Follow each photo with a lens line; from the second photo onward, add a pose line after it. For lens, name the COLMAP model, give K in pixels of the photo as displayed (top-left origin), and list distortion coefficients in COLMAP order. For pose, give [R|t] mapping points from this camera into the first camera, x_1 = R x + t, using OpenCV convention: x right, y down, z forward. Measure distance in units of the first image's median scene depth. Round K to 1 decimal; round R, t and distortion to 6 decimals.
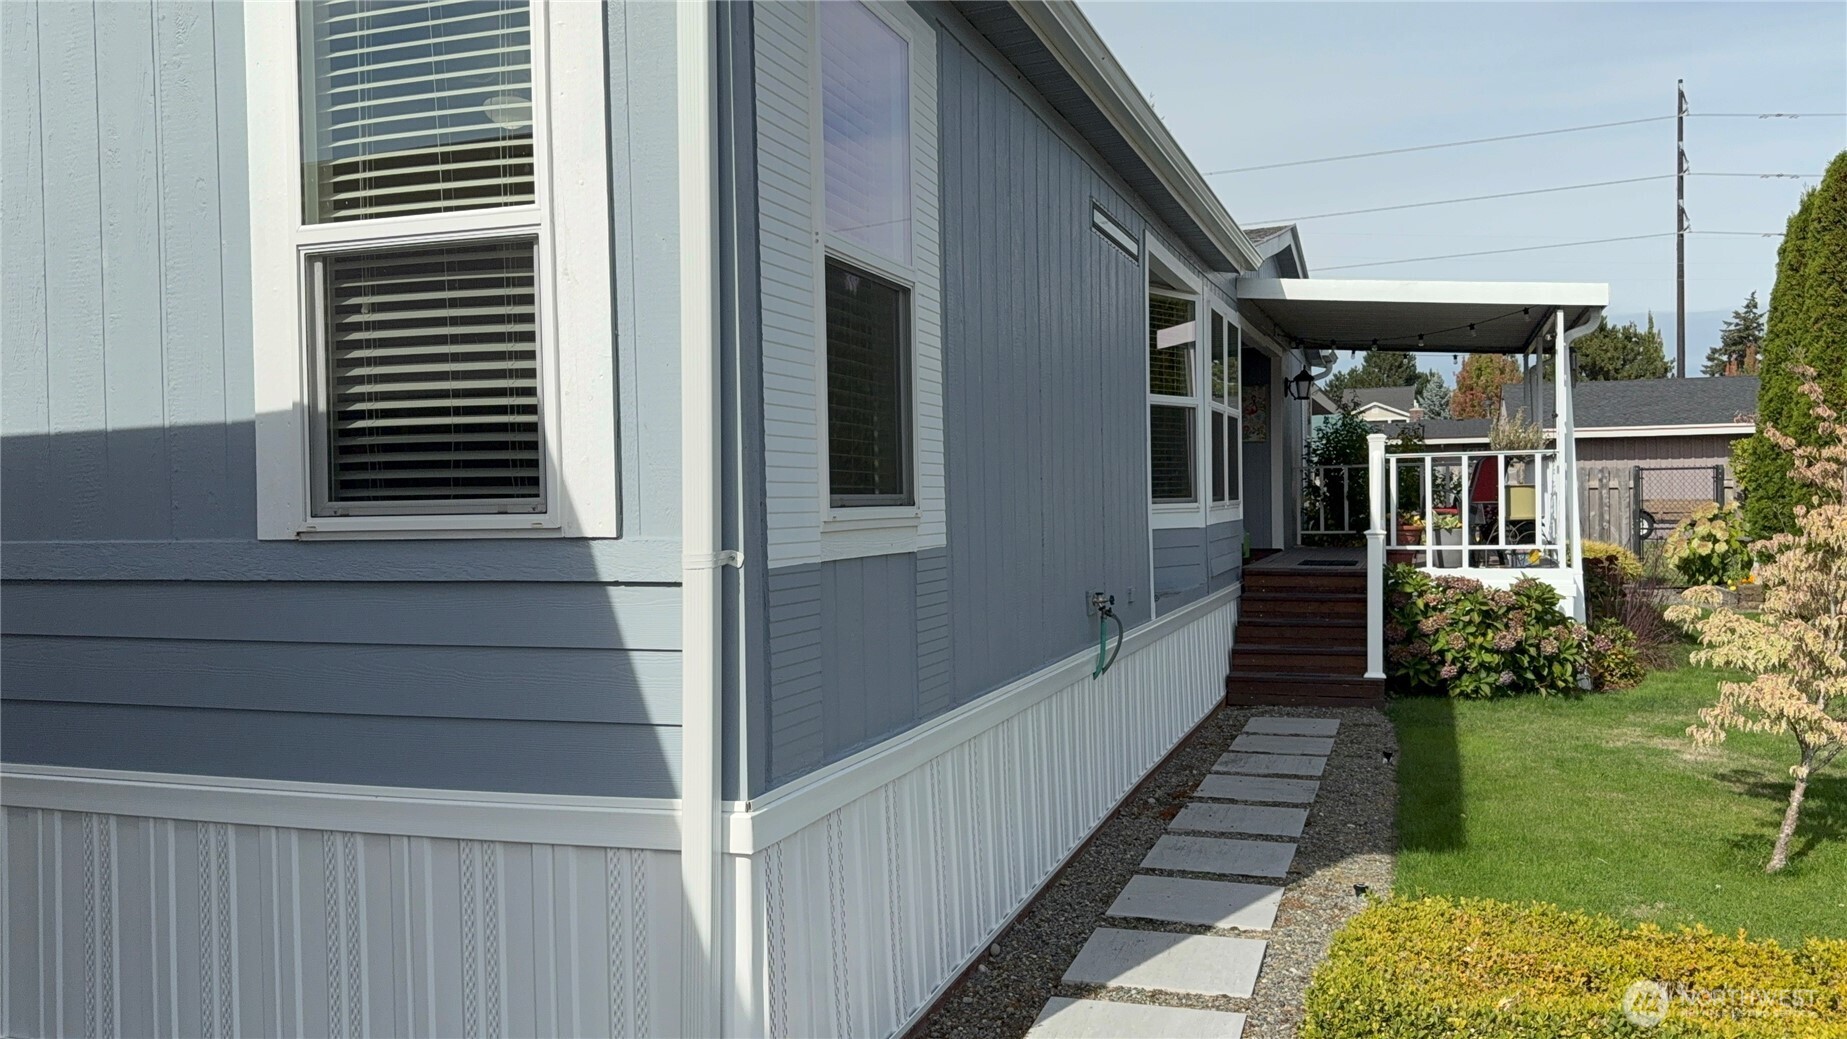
lens RADIAL K [[1469.5, 0, 923.5], [0, 1469.5, 519.5], [0, 0, 1]] dist [0.007457, 0.005300]
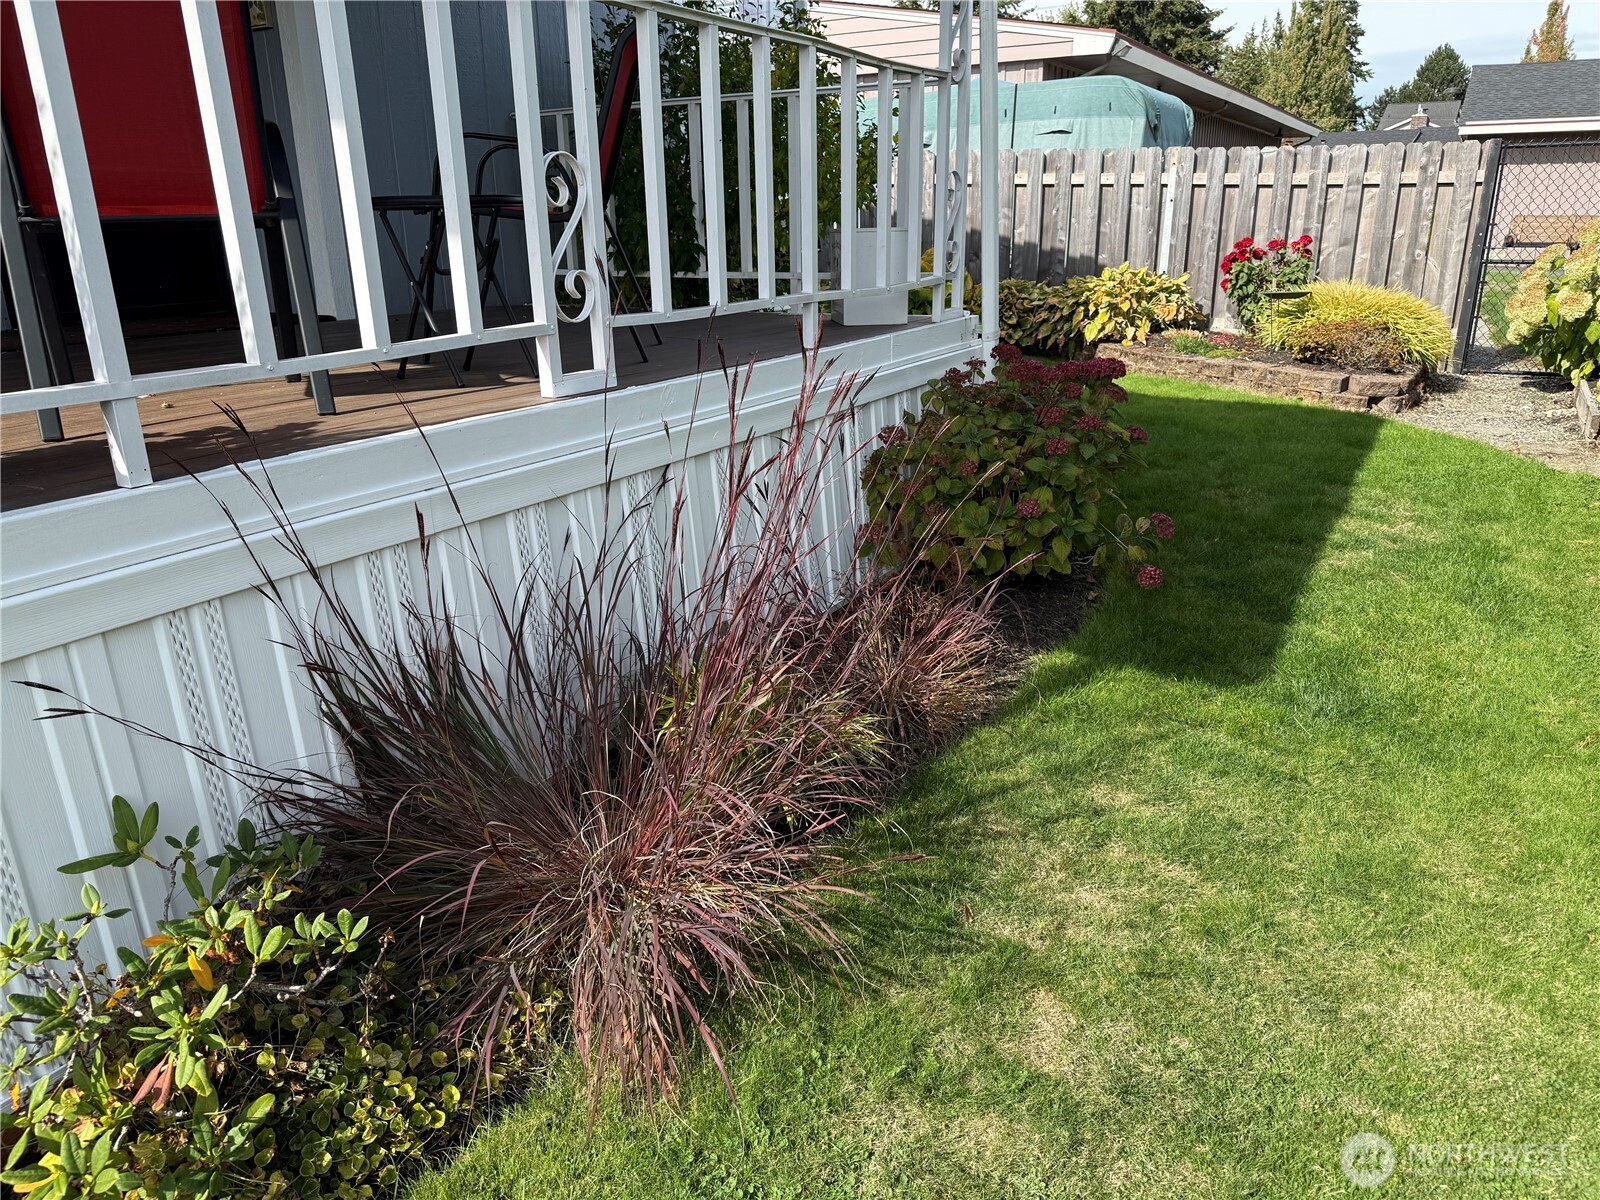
lens RADIAL K [[1115.5, 0, 800.0], [0, 1115.5, 600.0], [0, 0, 1]] dist [-0.002825, -0.007336]
pose [[0.979950, 0.070234, -0.186453, 0.576323], [-0.008213, 0.949255, 0.314401, -0.004537], [0.199072, -0.306566, 0.930799, 0.933093]]
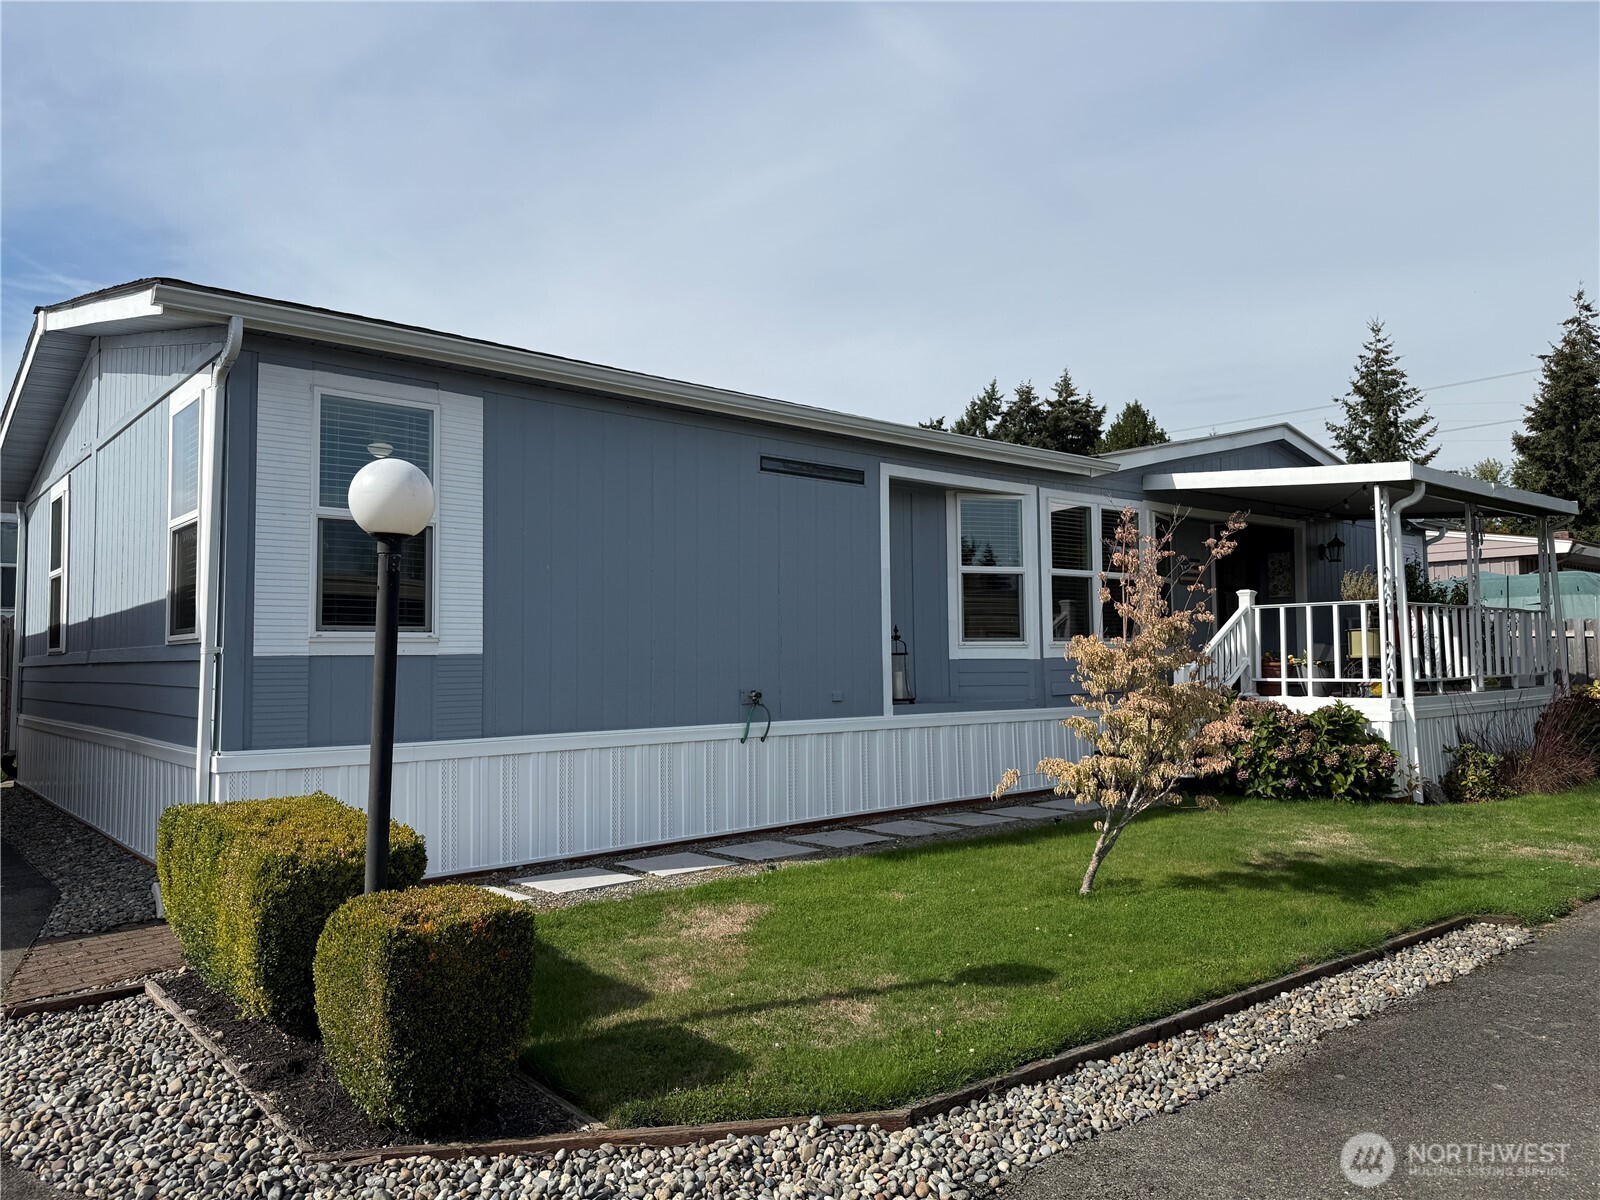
lens RADIAL K [[1126.8, 0, 800.0], [0, 1126.8, 600.0], [0, 0, 1]] dist [0.003609, -0.002891]
pose [[0.862899, -0.015328, -0.505145, 0.471227], [-0.013936, 0.998438, -0.054101, 0.009018], [0.505185, 0.053723, 0.861337, -0.037138]]
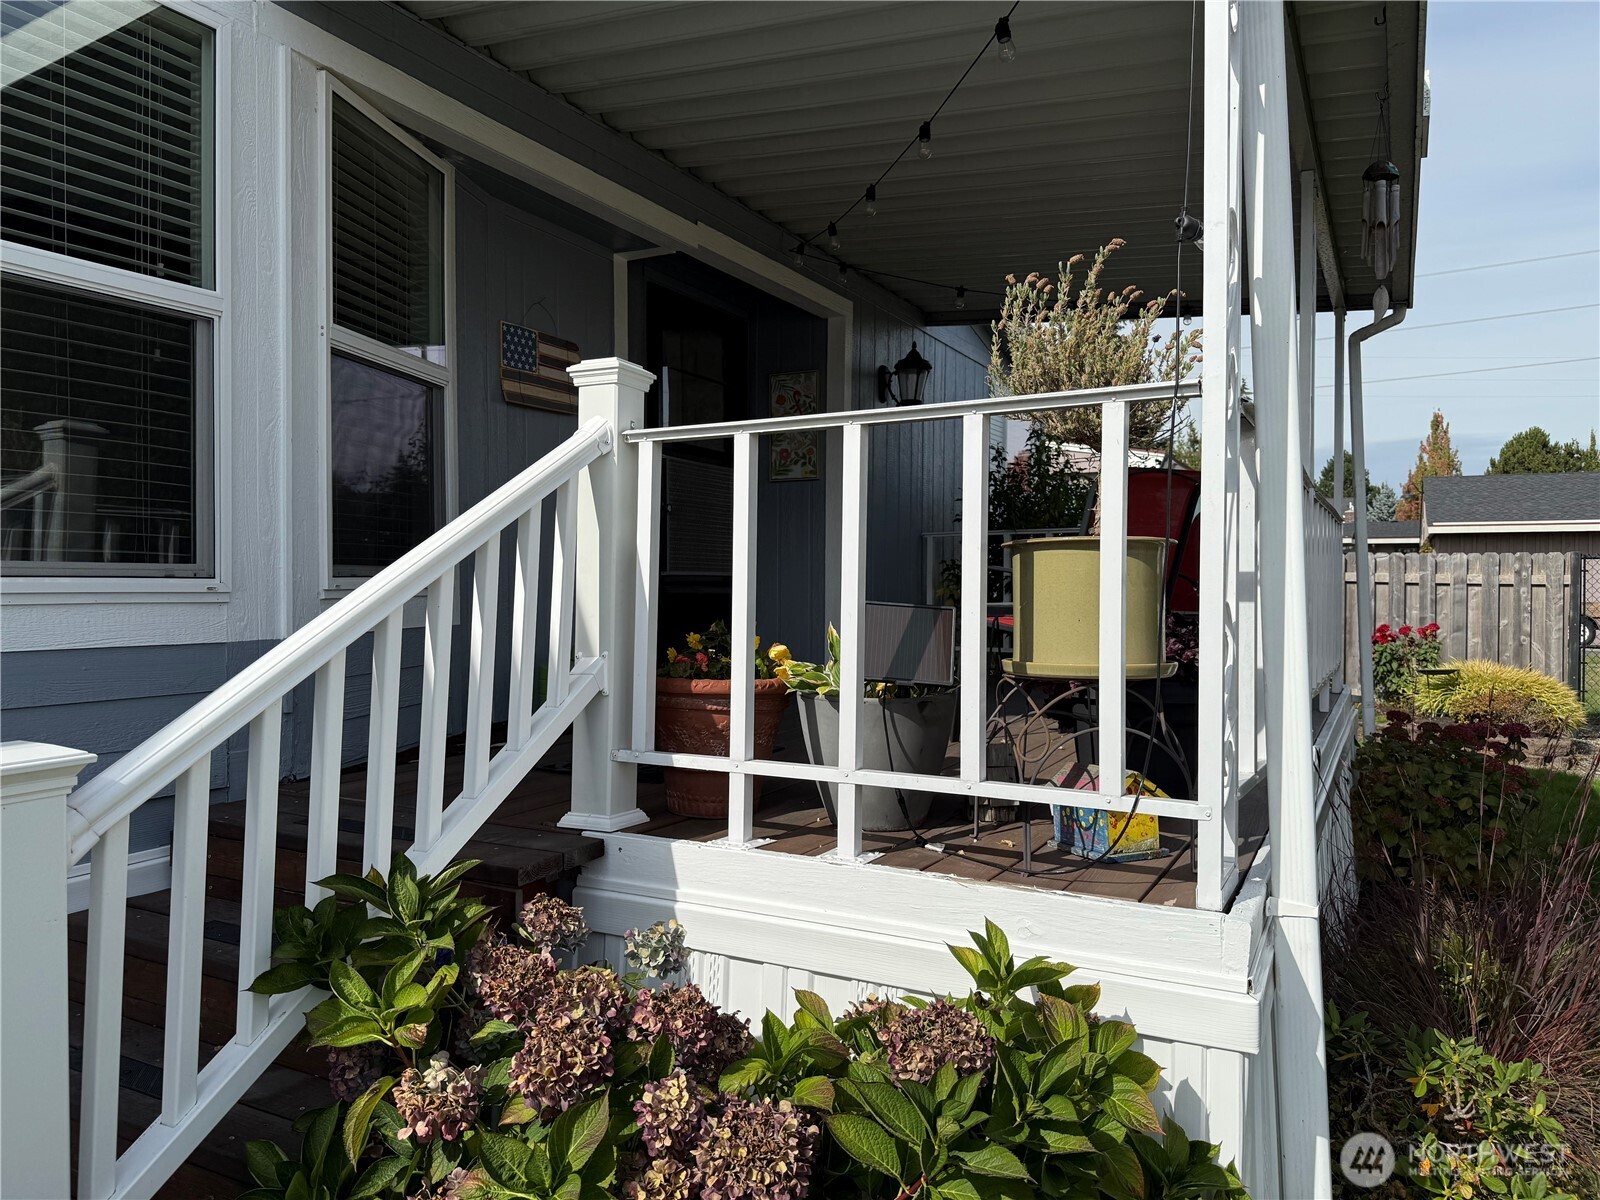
lens RADIAL K [[1126.8, 0, 800.0], [0, 1126.8, 600.0], [0, 0, 1]] dist [0.003609, -0.002891]
pose [[0.988319, 0.025211, -0.150297, 0.383038], [-0.025345, 0.999678, 0.001020, -0.011611], [0.150274, 0.002801, 0.988640, 0.791803]]
